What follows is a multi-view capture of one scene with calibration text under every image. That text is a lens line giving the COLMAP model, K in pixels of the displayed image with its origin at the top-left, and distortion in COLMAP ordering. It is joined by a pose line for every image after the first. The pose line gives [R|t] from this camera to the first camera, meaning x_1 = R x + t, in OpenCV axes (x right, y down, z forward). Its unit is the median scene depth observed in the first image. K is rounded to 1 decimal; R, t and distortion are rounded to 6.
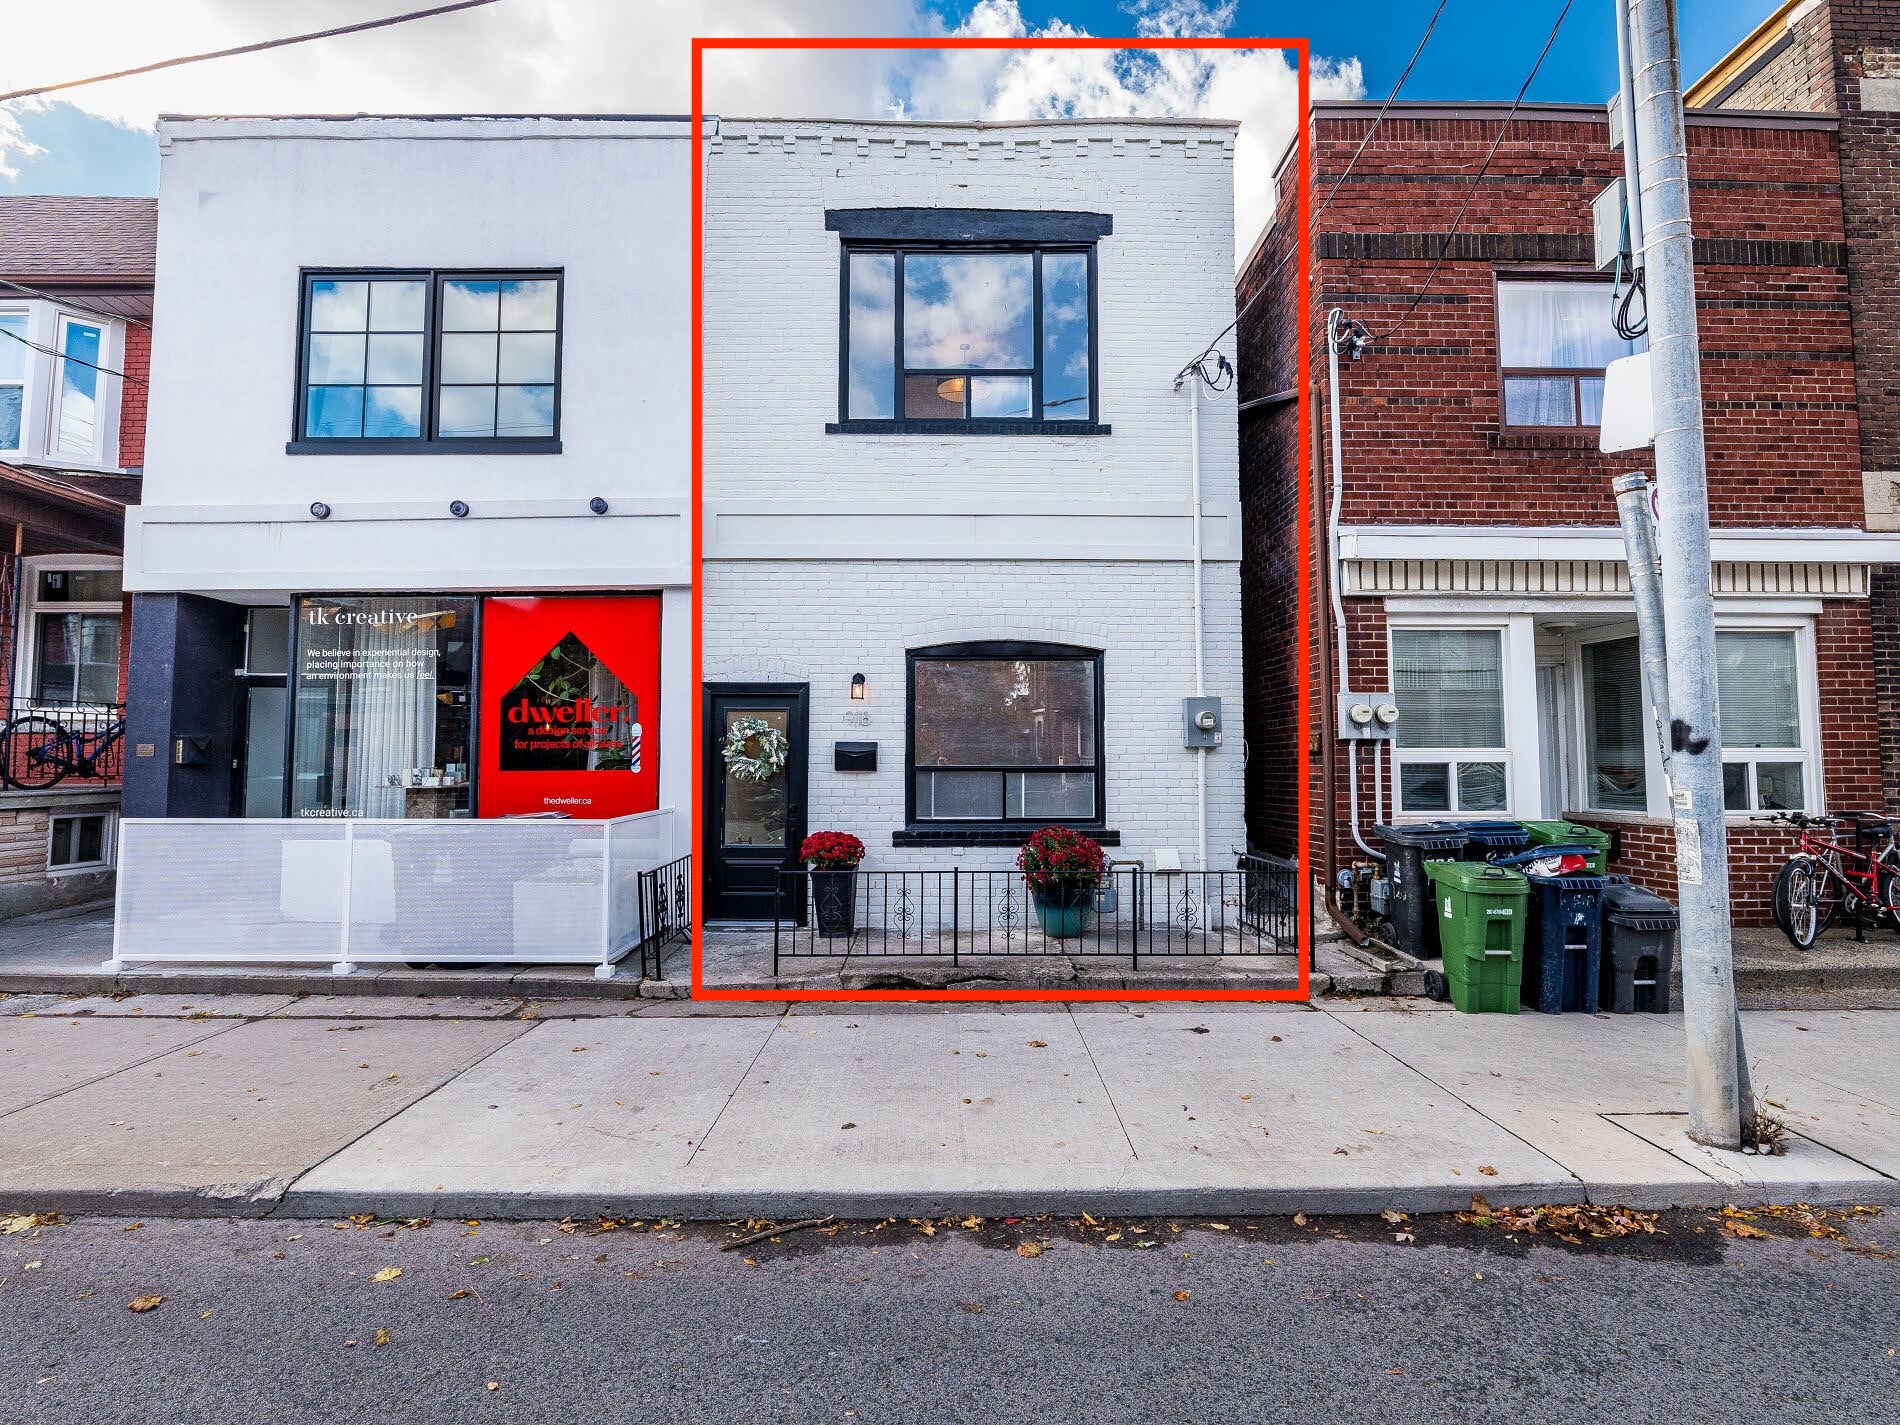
lens RADIAL K [[894.5, 0, 939.8], [0, 894.5, 713.6], [0, 0, 1]] dist [-0.007260, 0.002355]
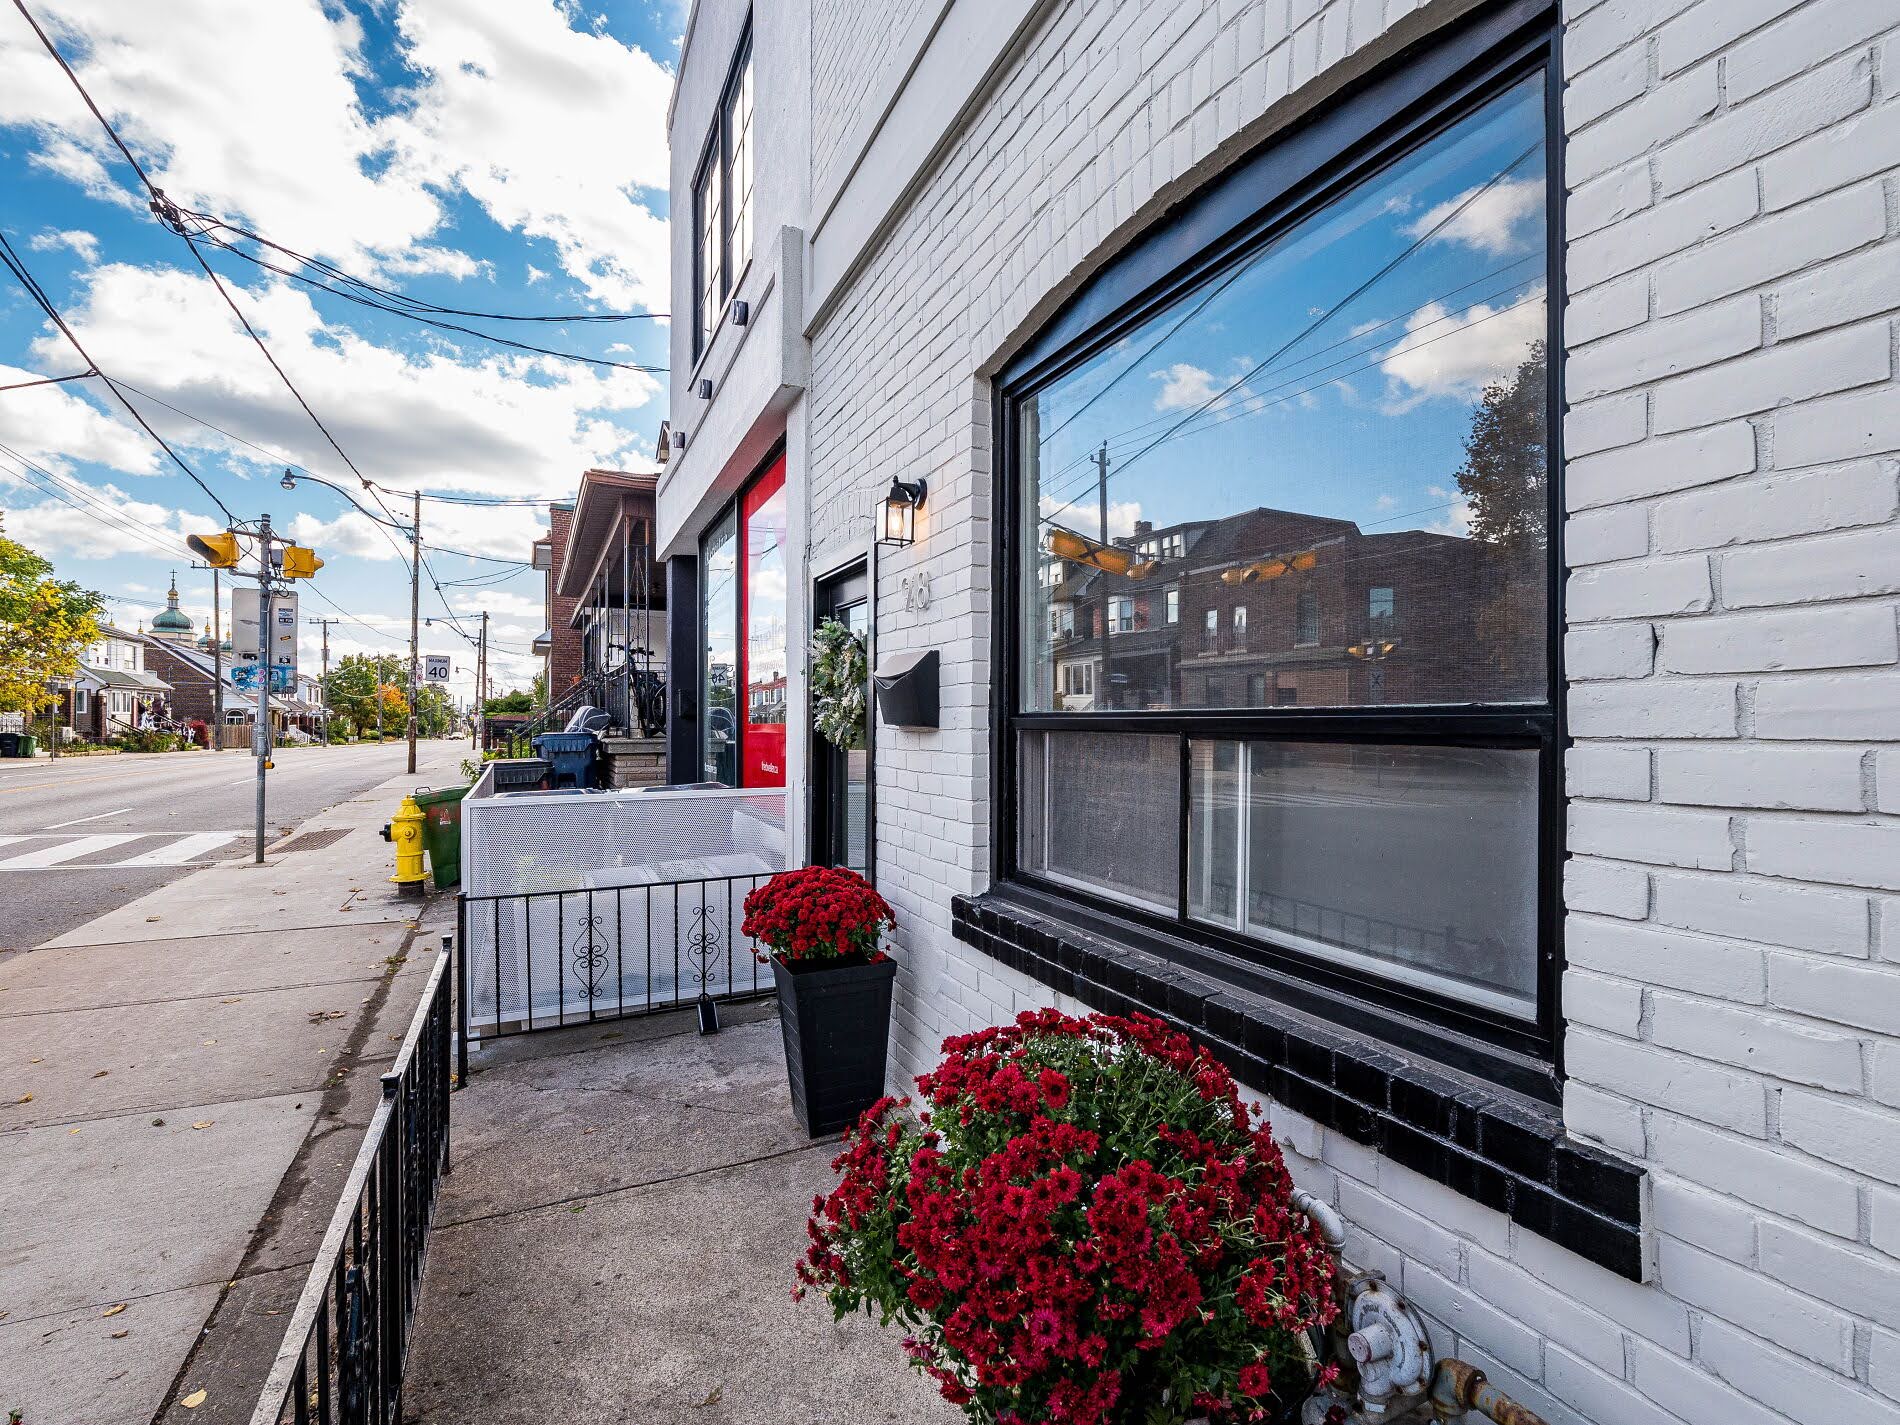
lens RADIAL K [[894.5, 0, 961.4], [0, 894.5, 712.1], [0, 0, 1]] dist [-0.007260, 0.002355]
pose [[0.439196, -0.009482, -0.898341, 0.285109], [0.047375, 0.998797, 0.012619, 0.054581], [0.897141, -0.048101, 0.439117, 0.869348]]
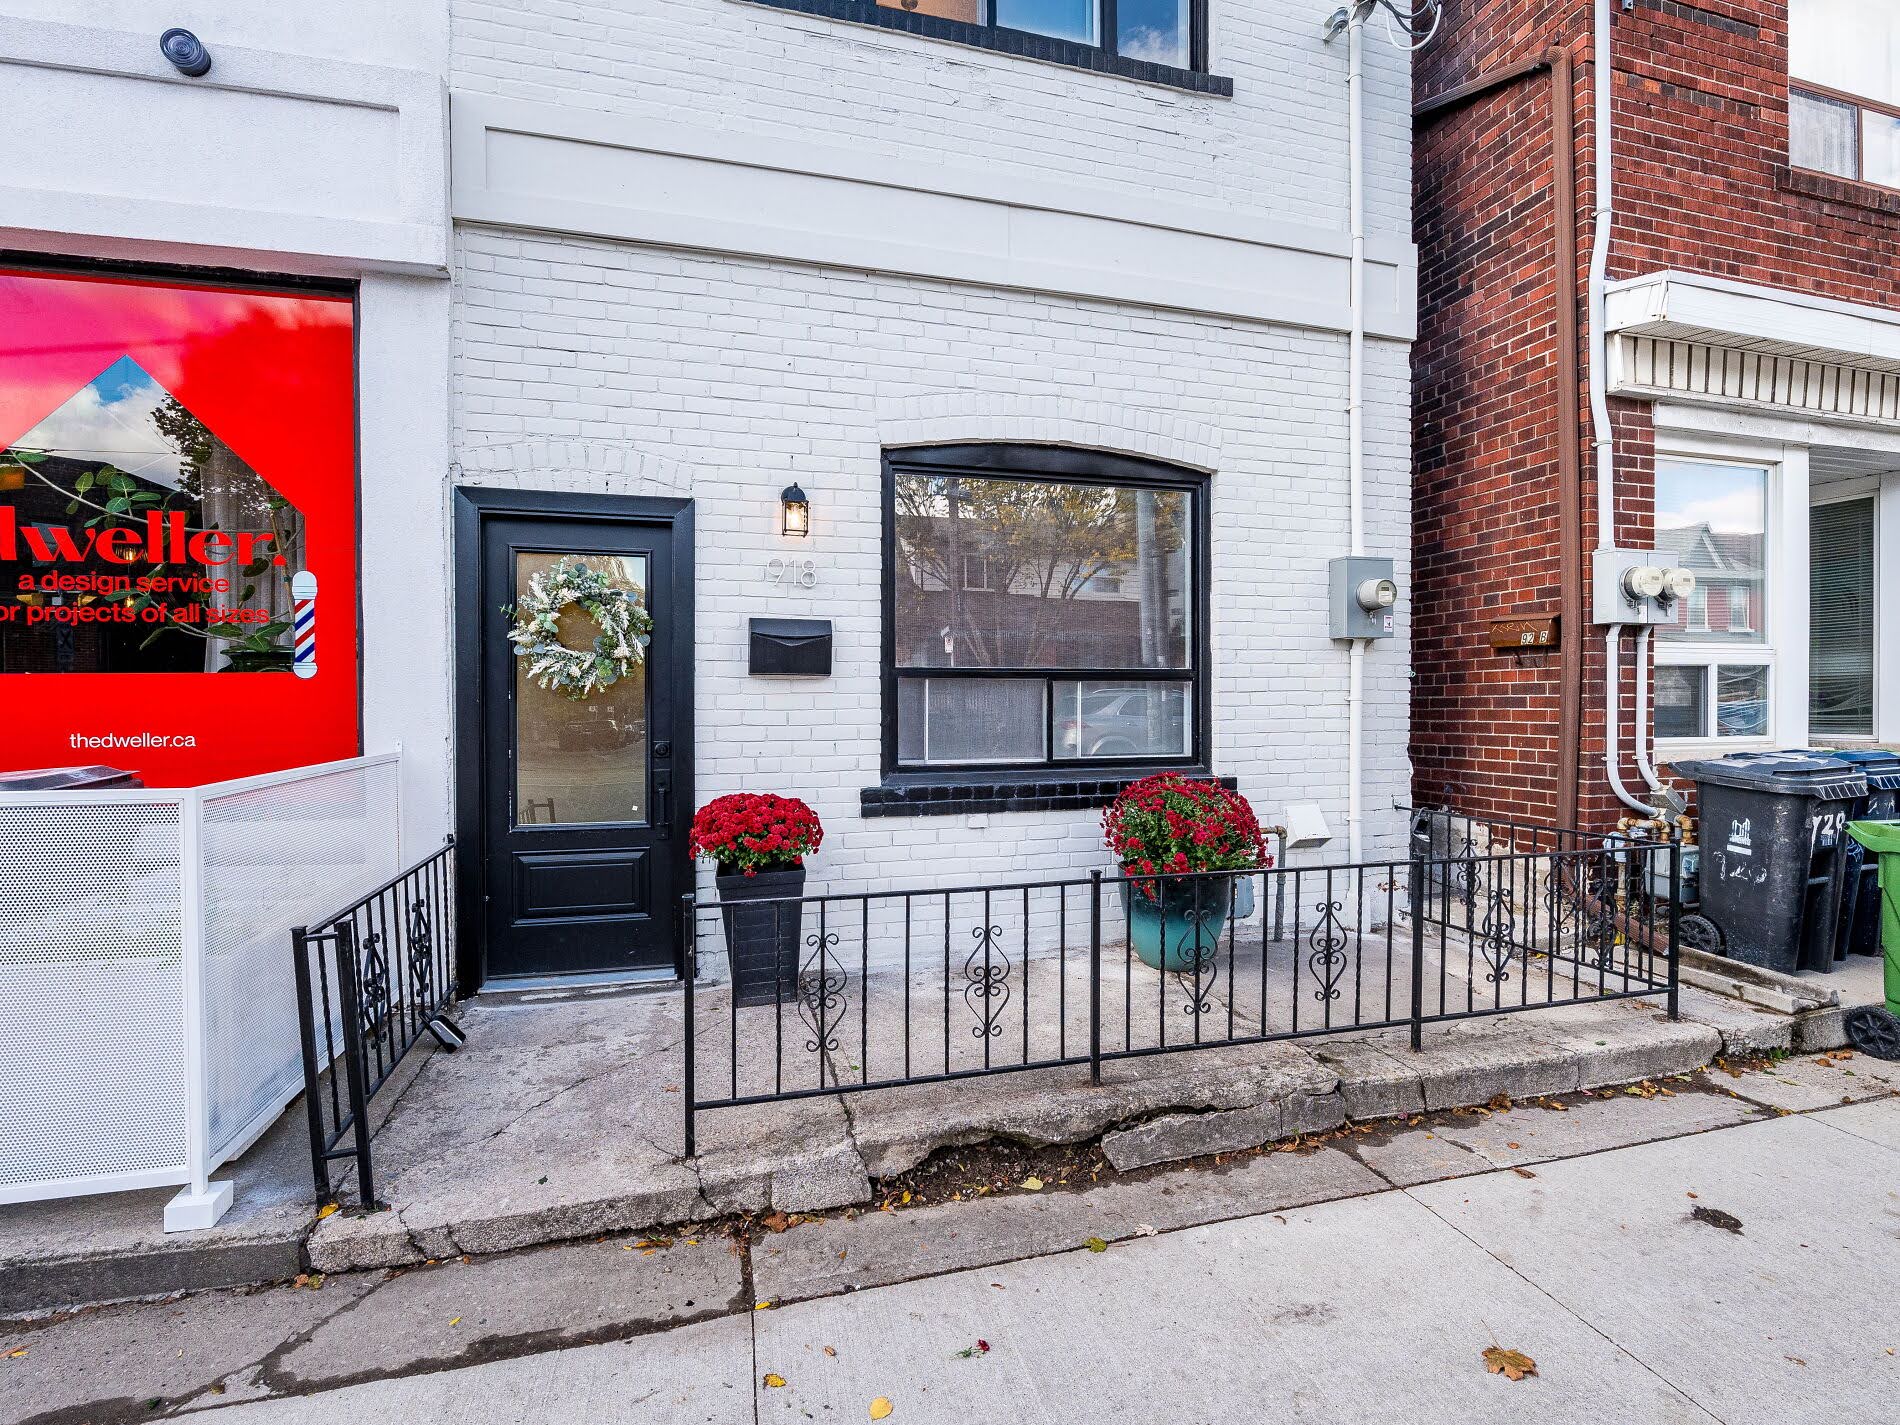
lens RADIAL K [[894.5, 0, 951.4], [0, 894.5, 710.3], [0, 0, 1]] dist [-0.007260, 0.002355]
pose [[0.964349, -0.005143, 0.264583, -0.145497], [-0.013040, 0.997673, 0.066921, 0.049894], [-0.264311, -0.067985, 0.962038, 0.487741]]
